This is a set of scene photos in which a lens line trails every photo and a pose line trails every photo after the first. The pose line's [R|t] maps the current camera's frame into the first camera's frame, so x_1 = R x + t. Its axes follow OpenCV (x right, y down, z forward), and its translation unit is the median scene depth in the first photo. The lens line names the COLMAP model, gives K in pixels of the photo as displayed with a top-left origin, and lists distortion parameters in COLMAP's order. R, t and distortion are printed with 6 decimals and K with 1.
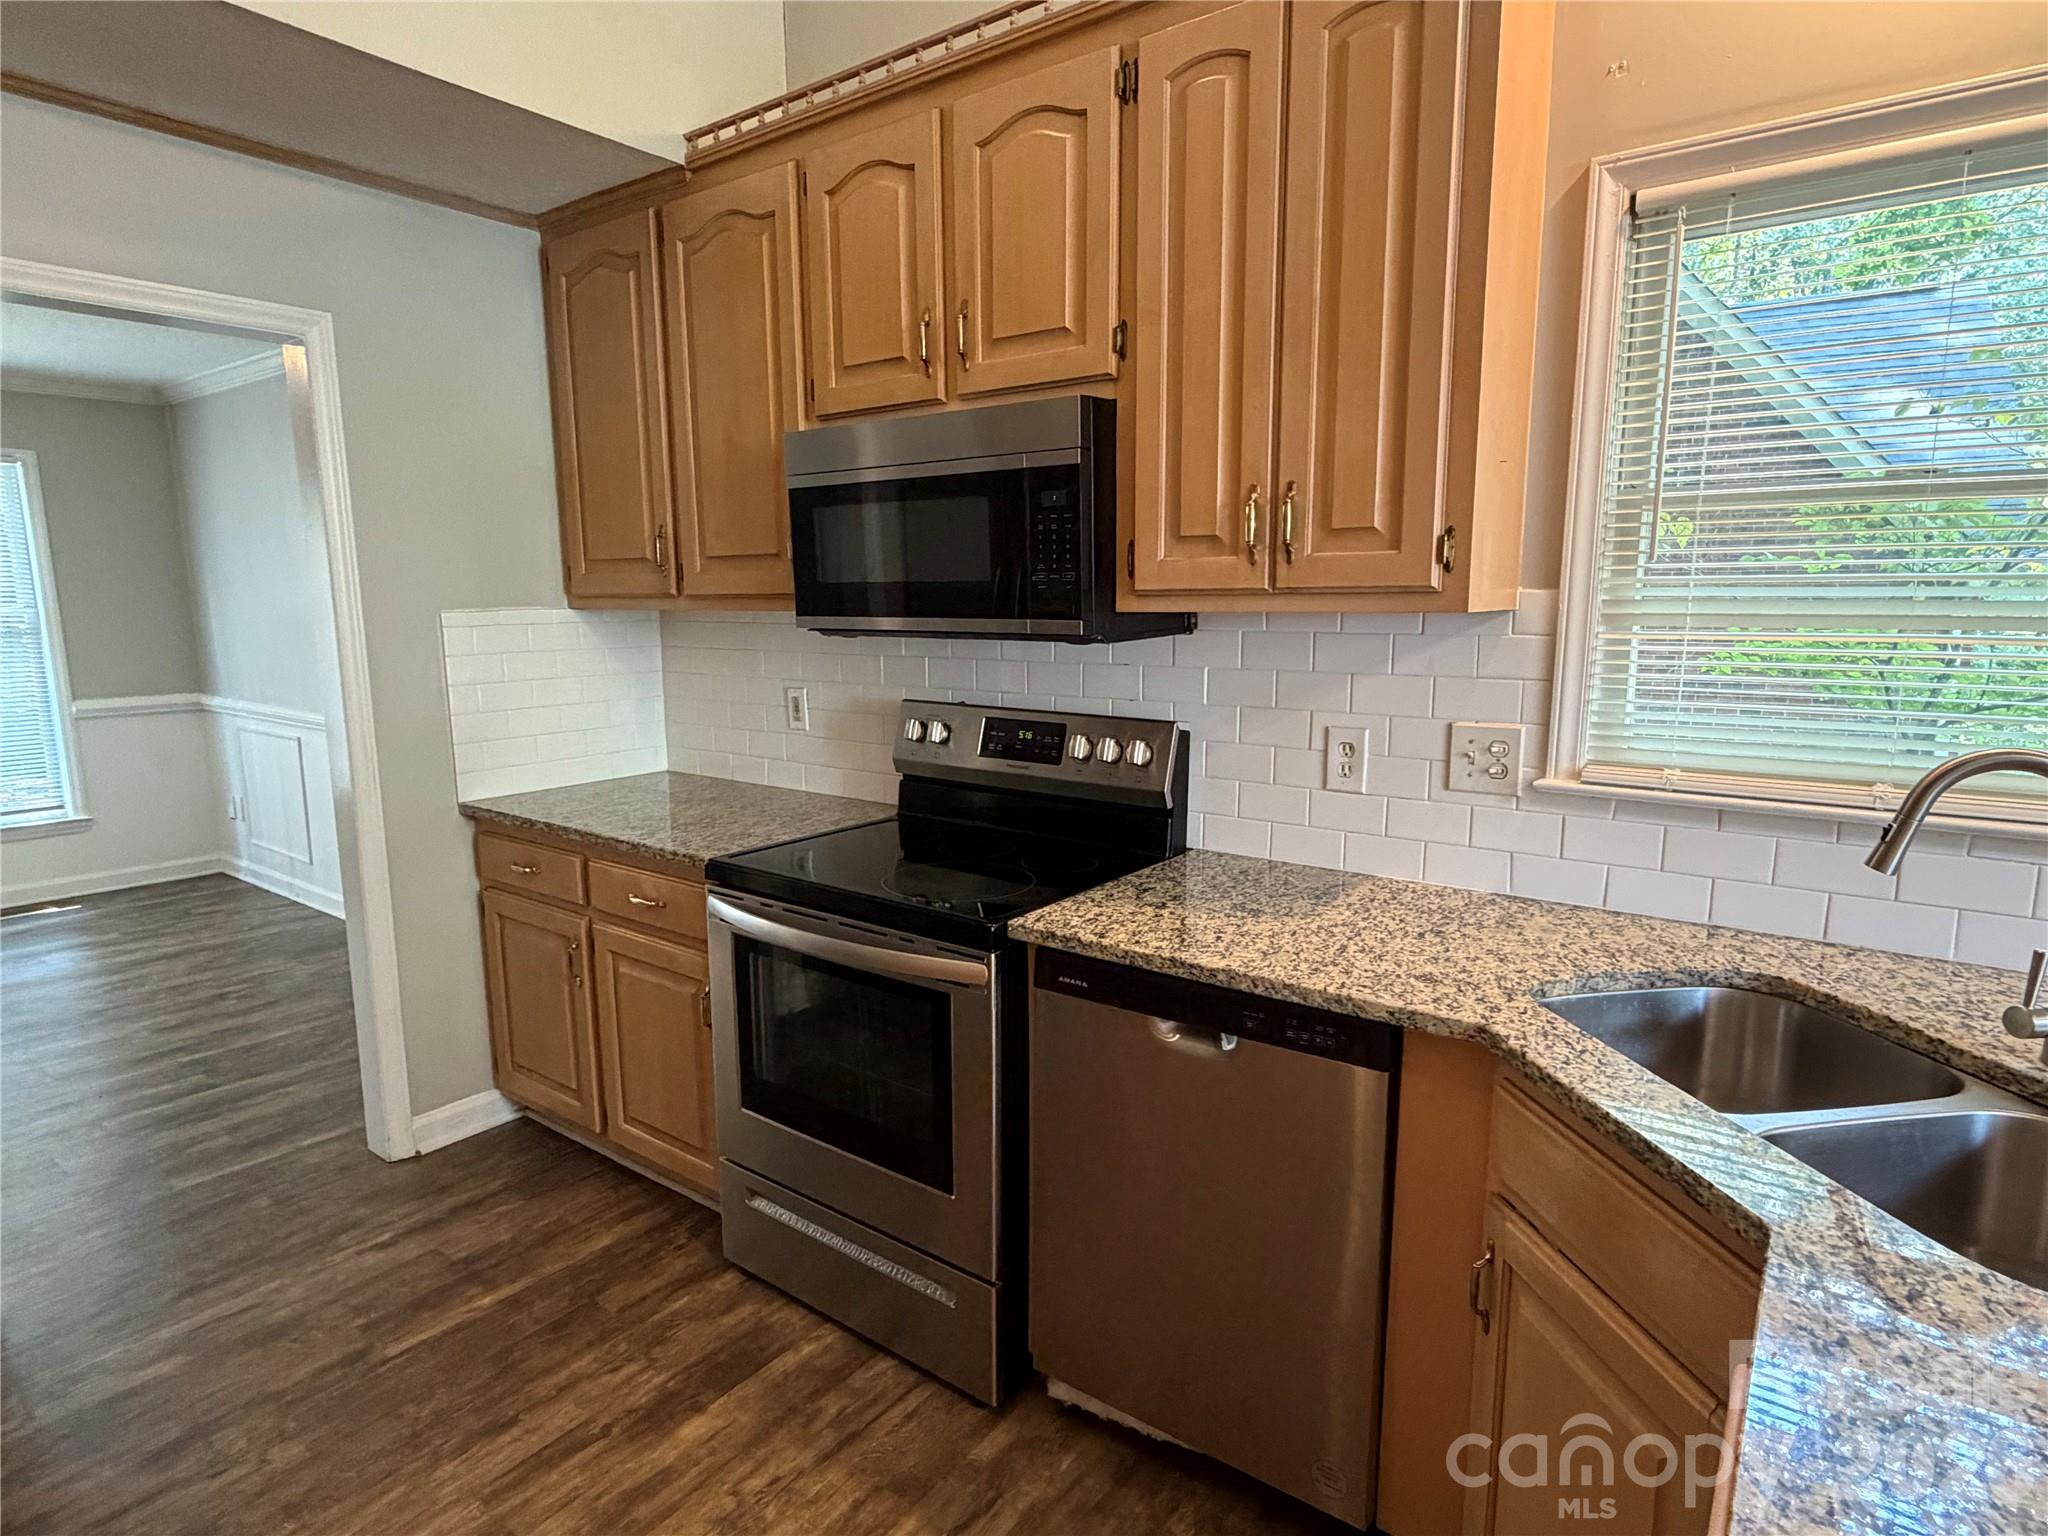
lens RADIAL K [[1121.6, 0, 1024.0], [0, 1121.6, 768.0], [0, 0, 1]] dist [0.001955, -0.000809]
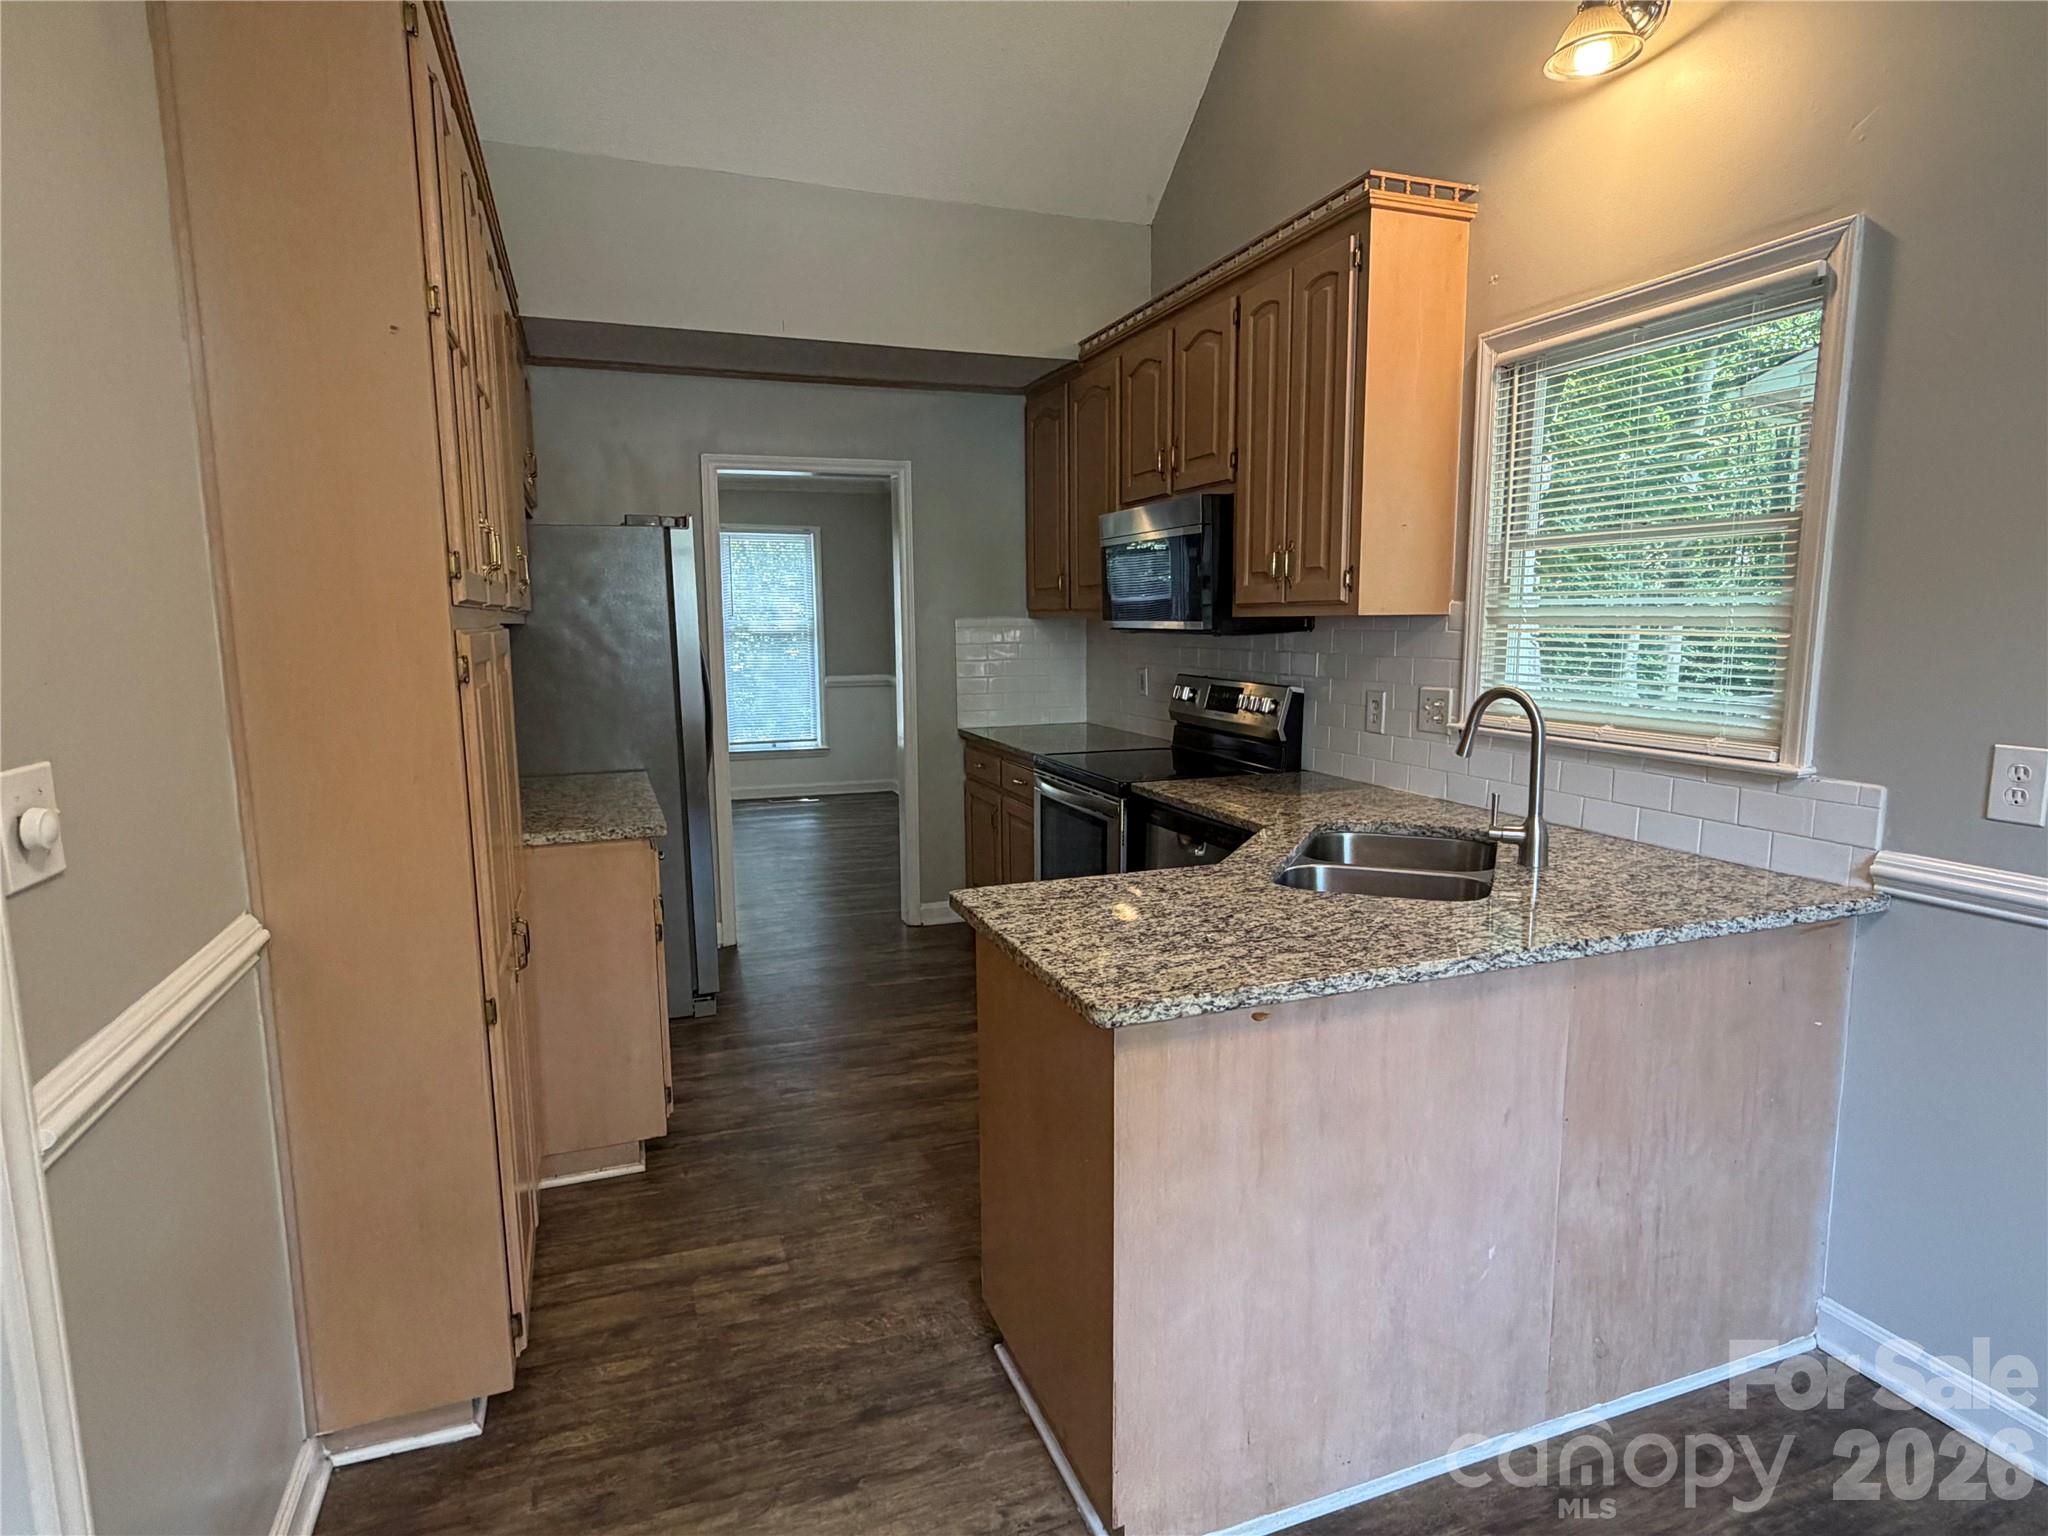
lens RADIAL K [[1127.9, 0, 1025.3], [0, 1127.9, 761.0], [0, 0, 1]] dist [0.018594, -0.000065]
pose [[0.841528, 0.069679, -0.535701, 0.574652], [-0.083385, 0.996516, -0.001370, 0.082055], [0.533739, 0.045822, 0.844407, -0.460031]]
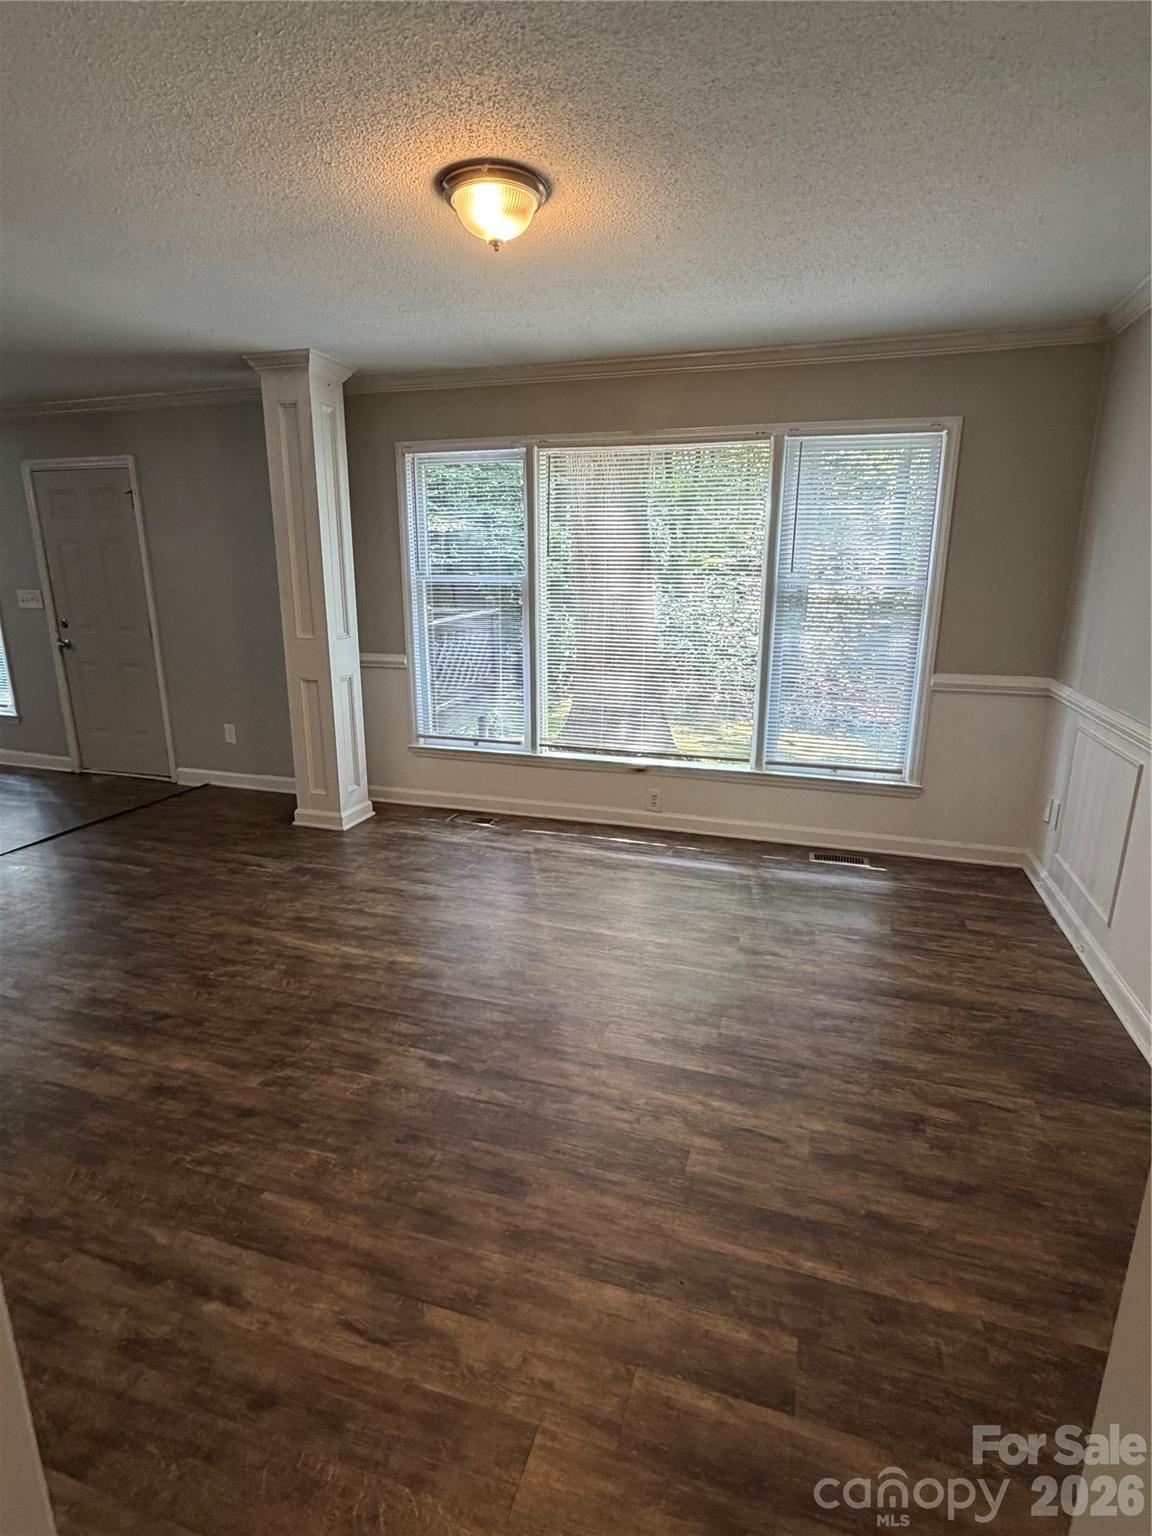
lens RADIAL K [[771.9, 0, 580.8], [0, 771.9, 771.1], [0, 0, 1]] dist [-0.014908, -0.000759]
pose [[0.332340, 0.243215, -0.911261, -0.584288], [-0.153493, 0.967246, 0.202178, -0.130156], [0.930586, 0.072681, 0.358786, 0.902748]]
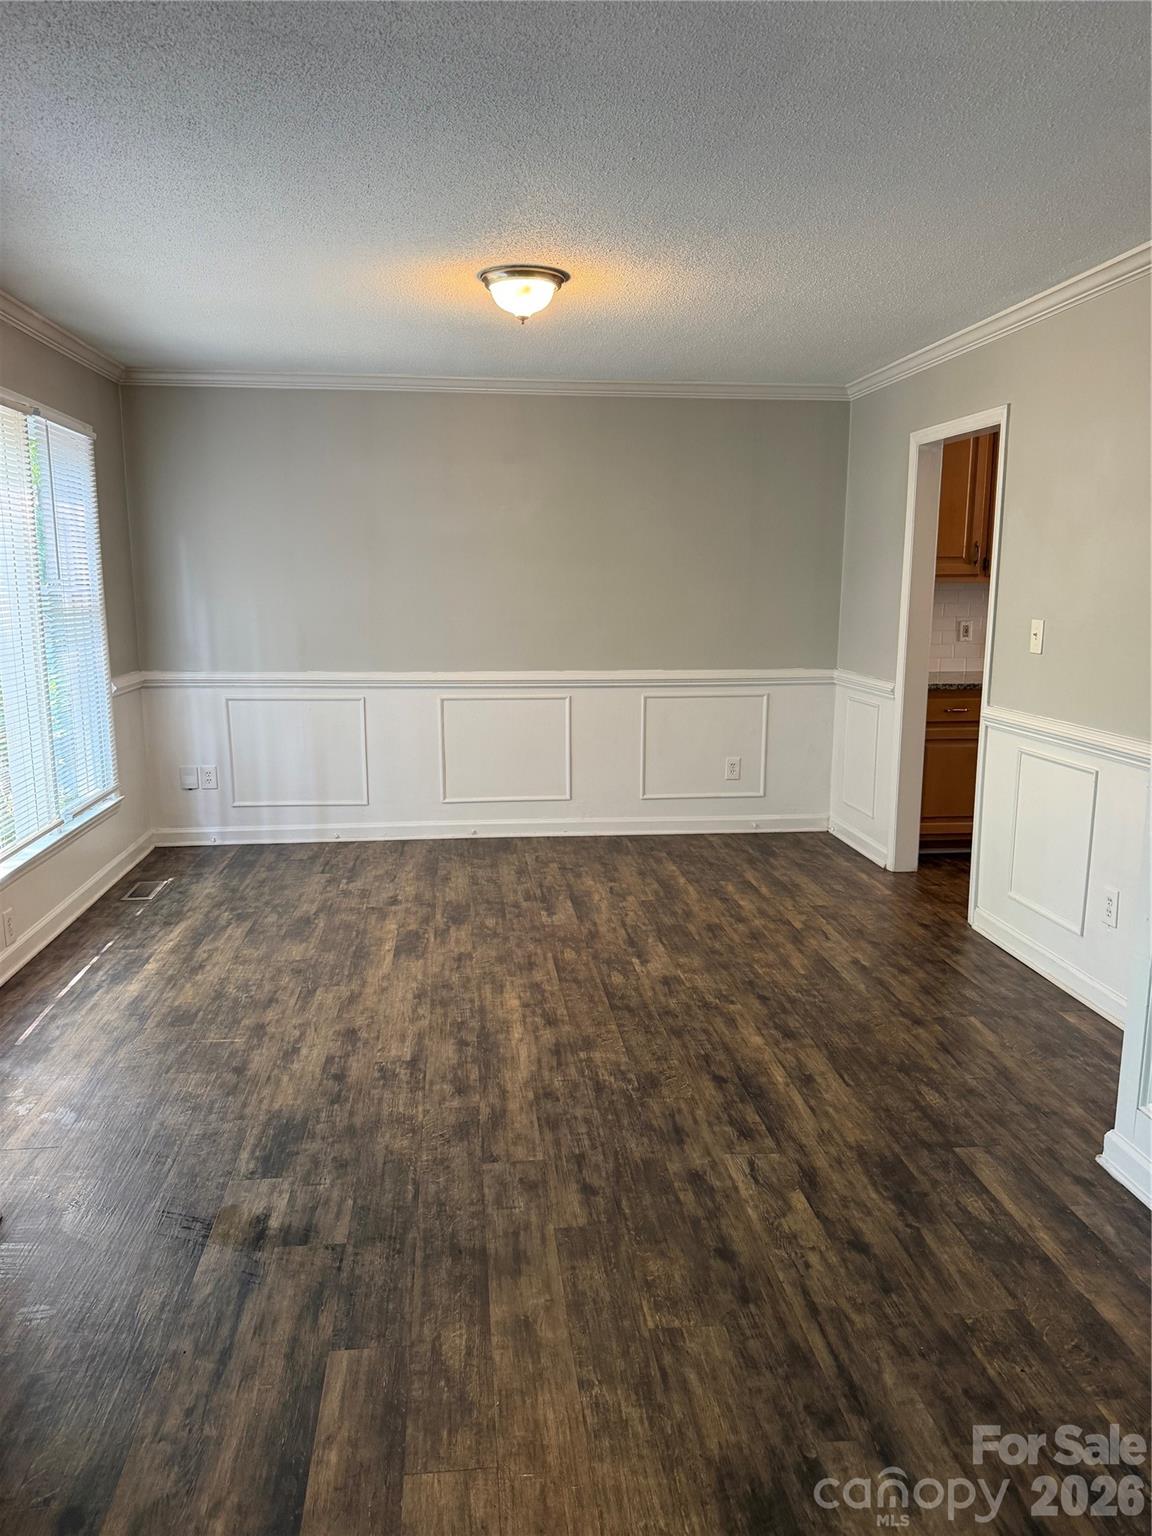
lens RADIAL K [[1079.3, 0, 576.0], [0, 1079.3, 768.0], [0, 0, 1]] dist [0.010349, -0.007228]
pose [[0.731891, -0.117682, 0.671183, -2.363609], [0.106736, 0.992615, 0.057651, 0.013263], [-0.673010, 0.029445, 0.739047, 0.034137]]
